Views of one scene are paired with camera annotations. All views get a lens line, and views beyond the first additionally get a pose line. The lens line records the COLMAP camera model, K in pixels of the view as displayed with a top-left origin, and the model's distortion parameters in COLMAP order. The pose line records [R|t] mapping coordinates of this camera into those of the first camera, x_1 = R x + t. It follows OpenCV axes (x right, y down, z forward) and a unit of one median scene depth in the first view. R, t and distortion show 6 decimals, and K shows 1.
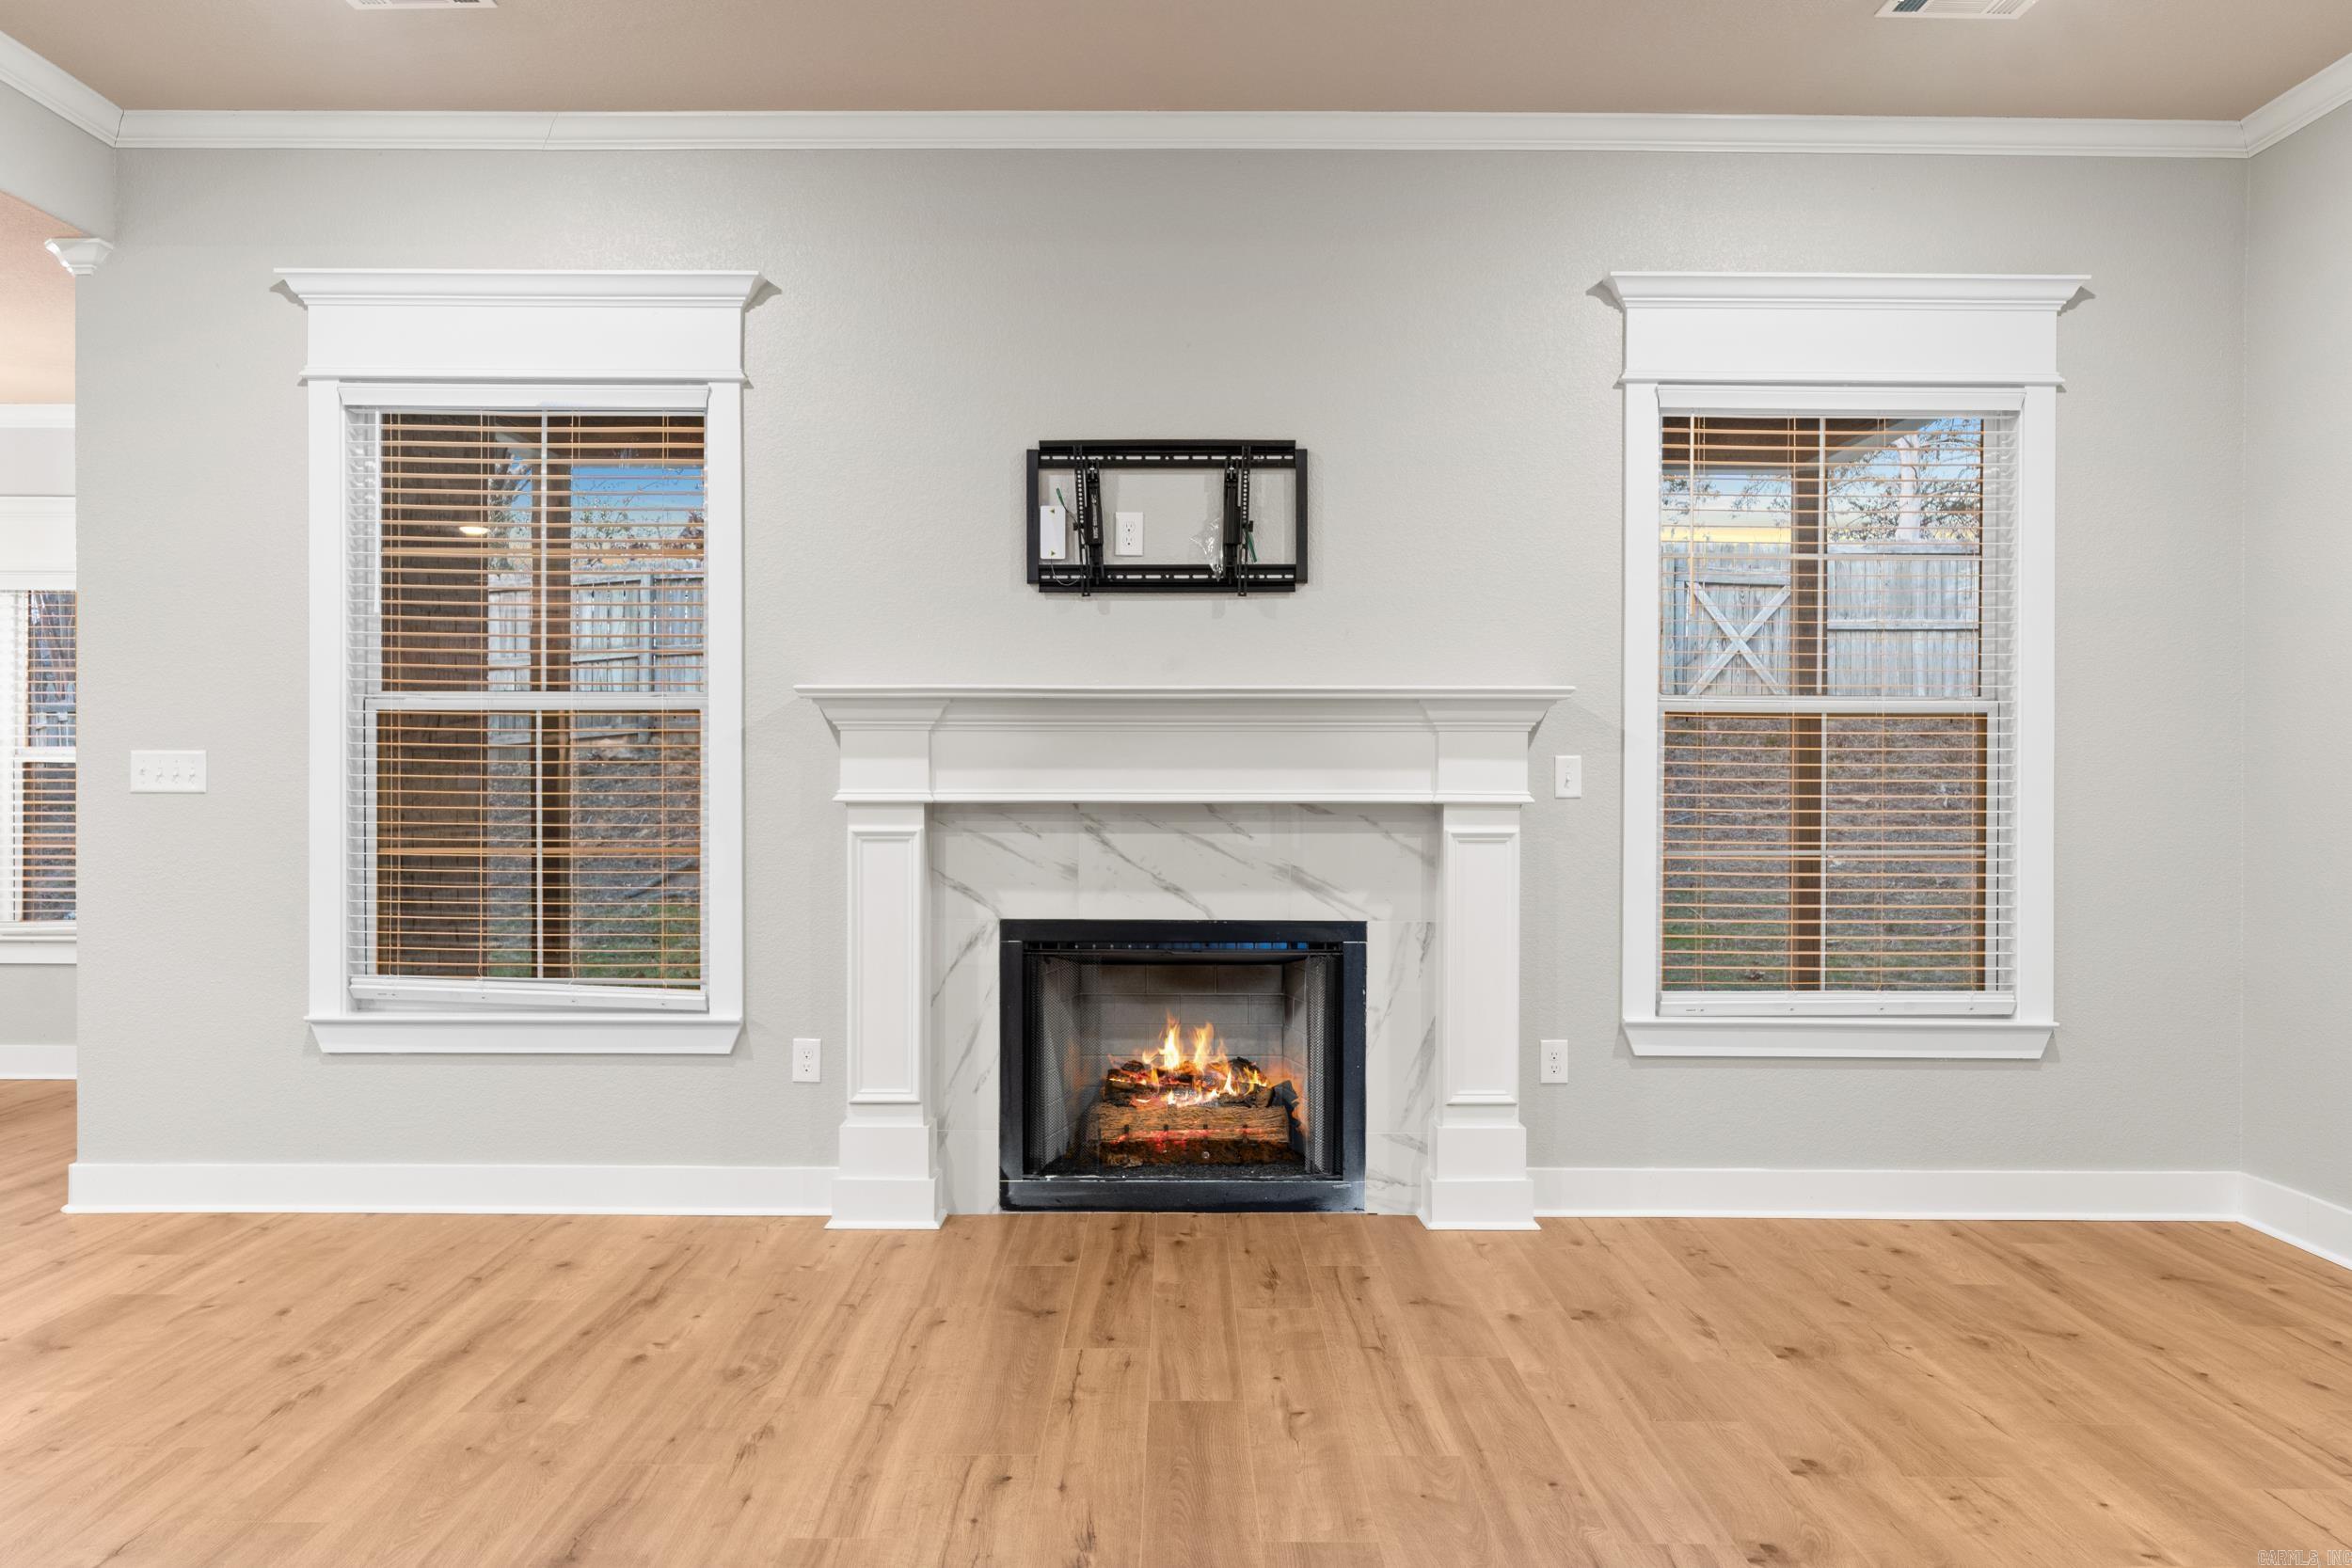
lens RADIAL K [[1827.7, 0, 1188.0], [0, 1827.7, 780.9], [0, 0, 1]] dist [0.002439, -0.005033]
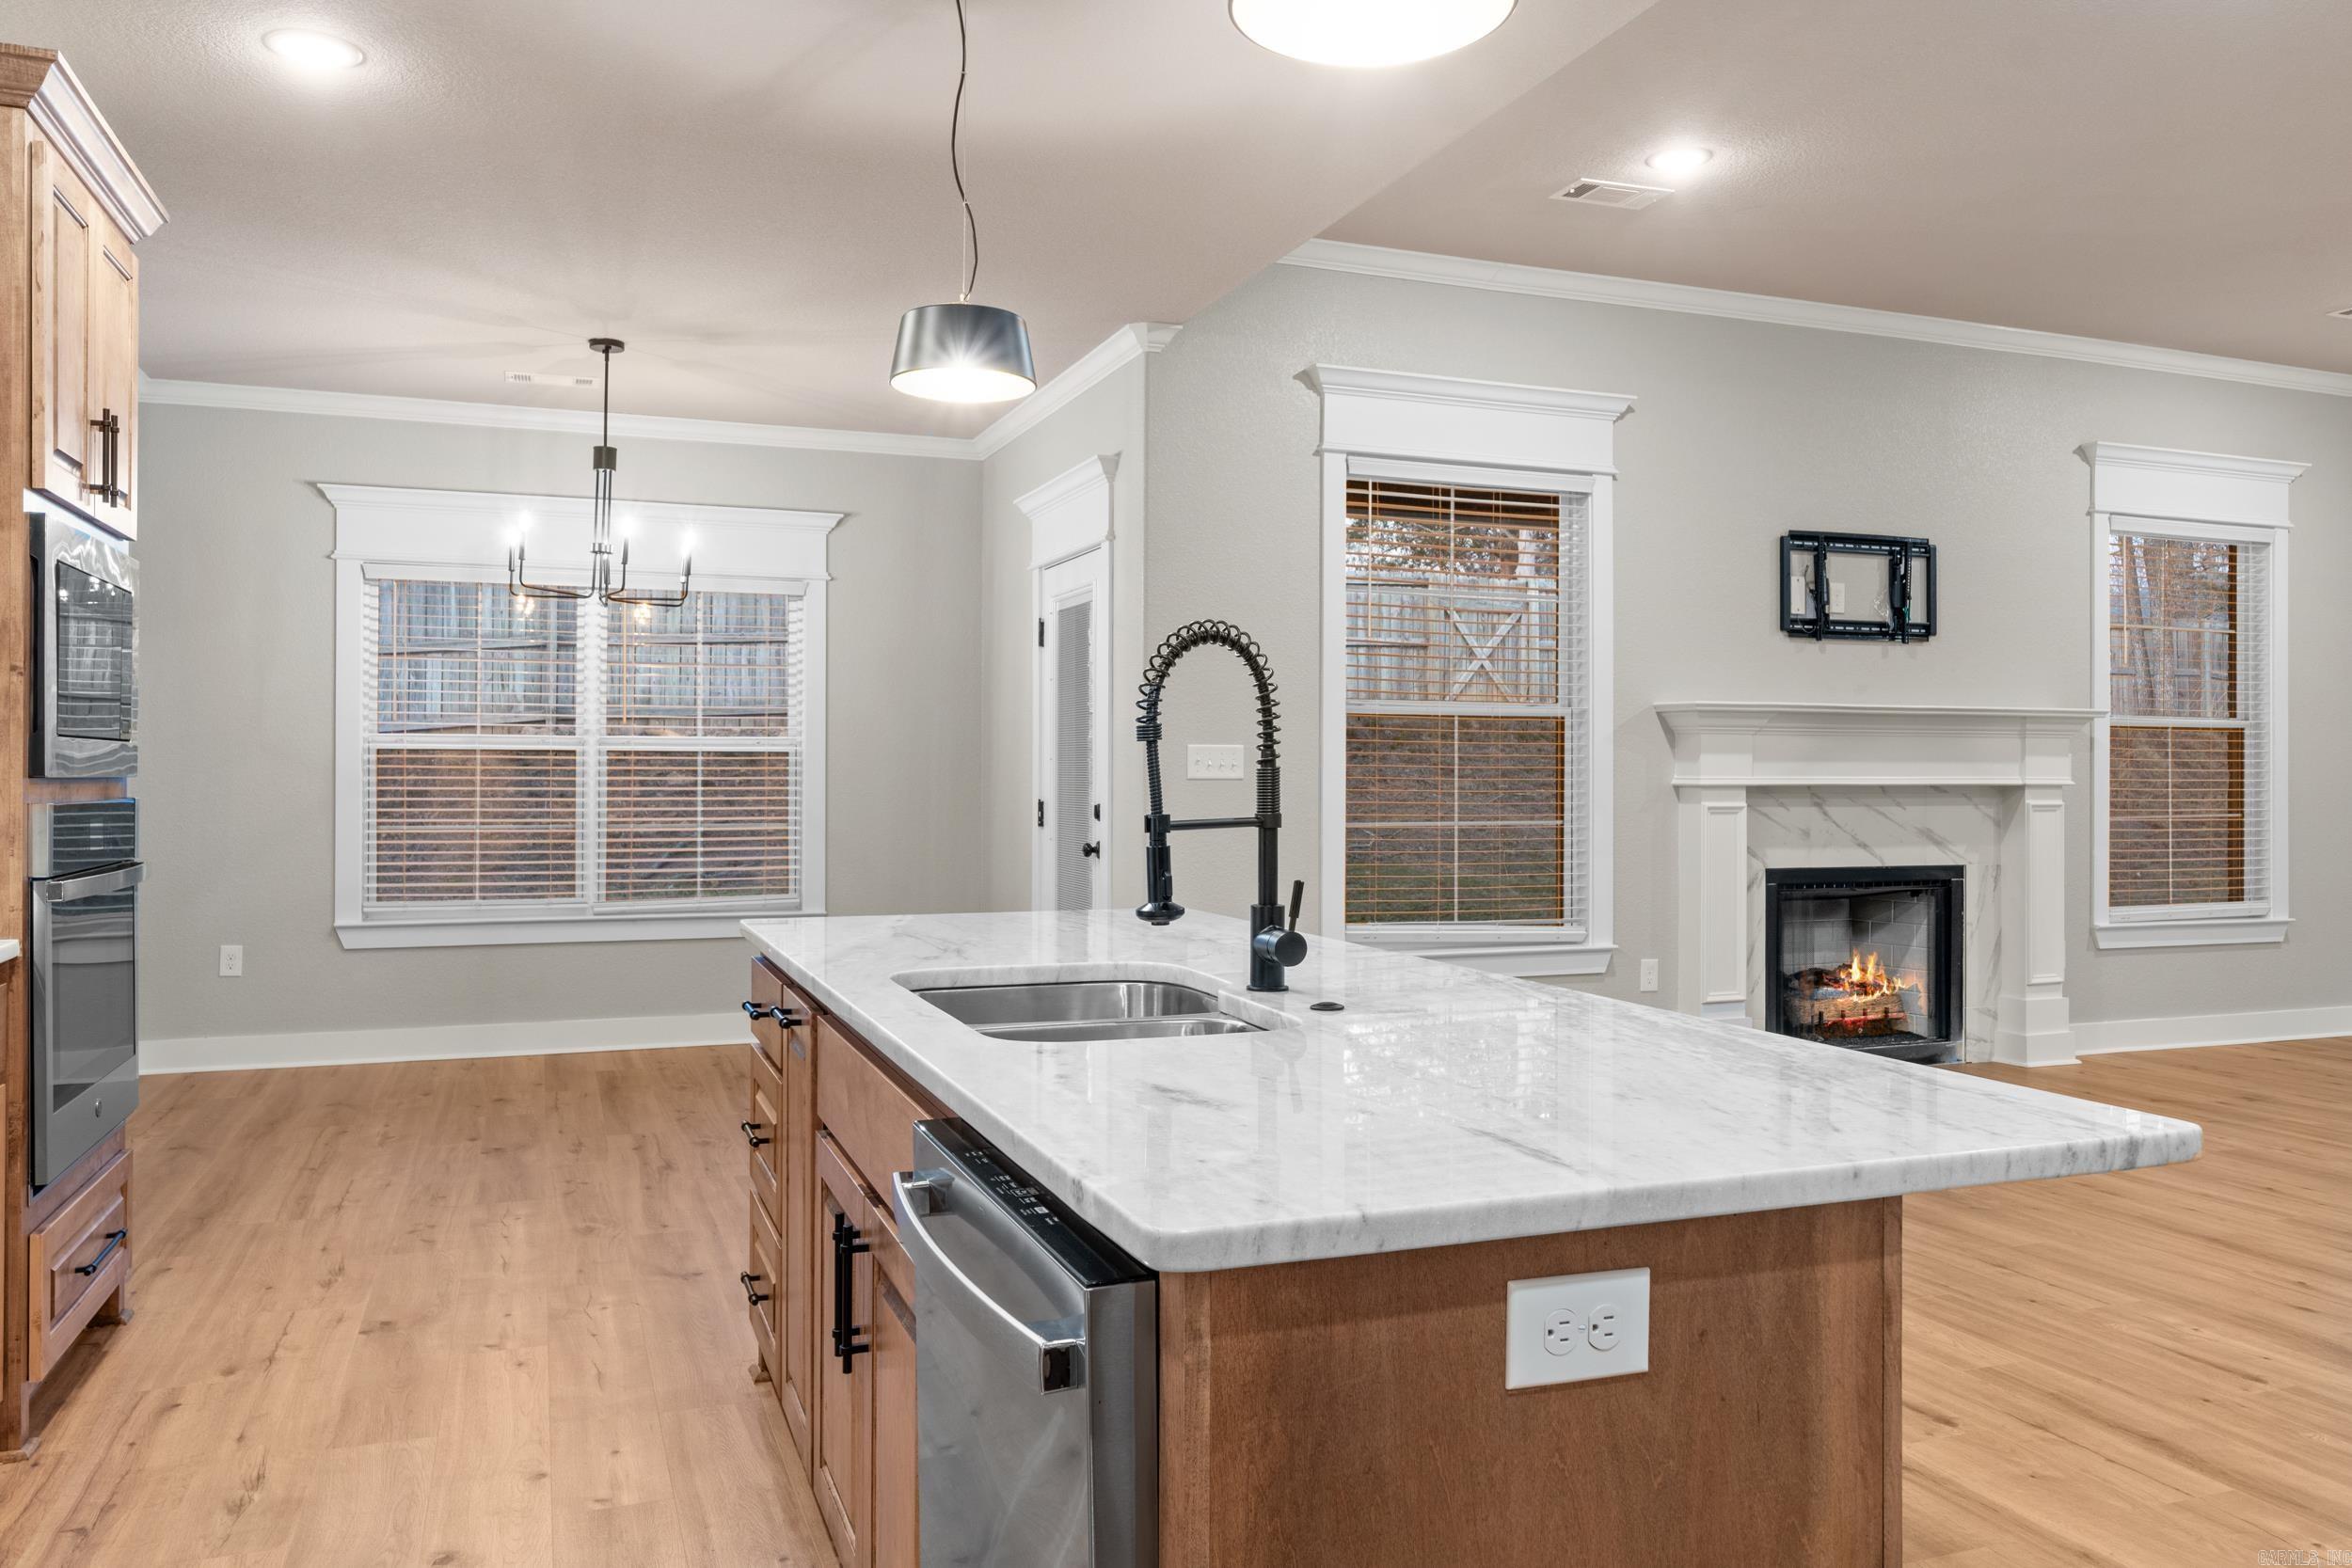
lens RADIAL K [[1661.3, 0, 1182.9], [0, 1661.3, 762.7], [0, 0, 1]] dist [-0.008074, -0.002113]
pose [[0.936199, 0.002776, 0.351460, -0.970926], [0.000141, 0.999966, -0.008274, 0.004706], [-0.351471, 0.007795, 0.936166, -0.037112]]
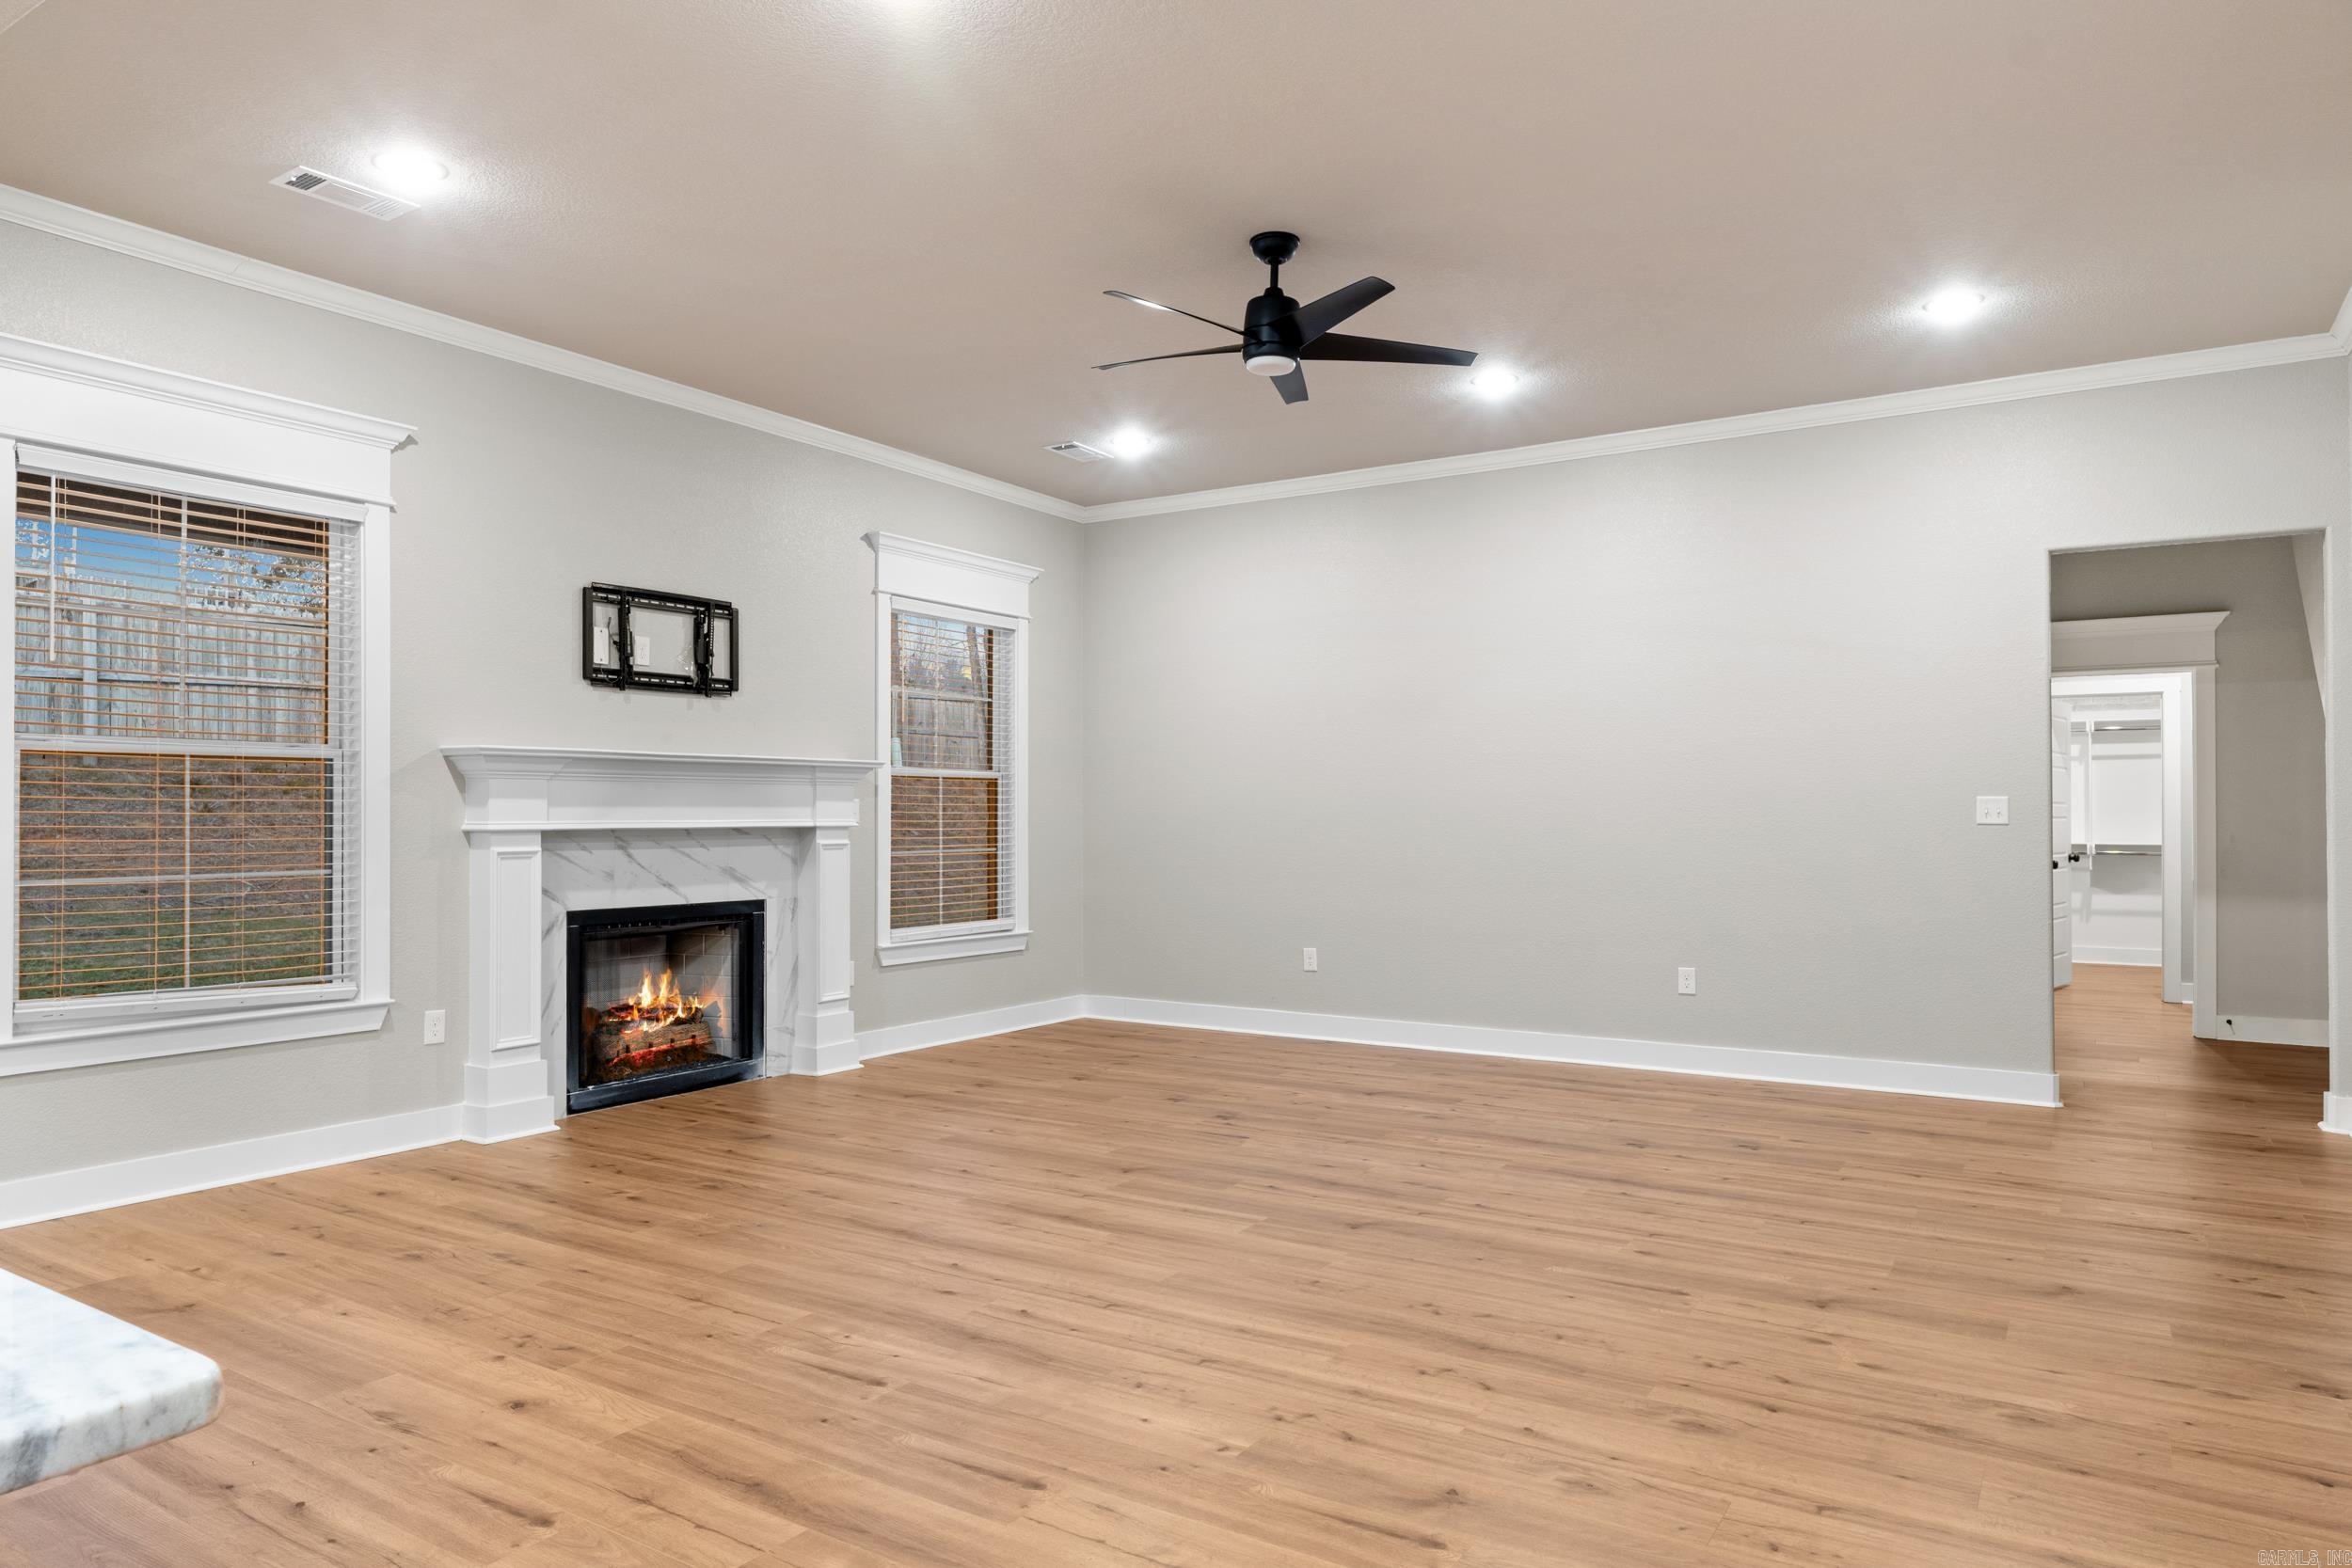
lens RADIAL K [[1442.1, 0, 1167.9], [0, 1442.1, 805.5], [0, 0, 1]] dist [-0.006780, 0.000526]
pose [[0.547437, 0.001612, 0.836846, -0.791112], [0.004869, 0.999975, -0.005112, 0.000675], [-0.836833, 0.006874, 0.547415, -0.013933]]
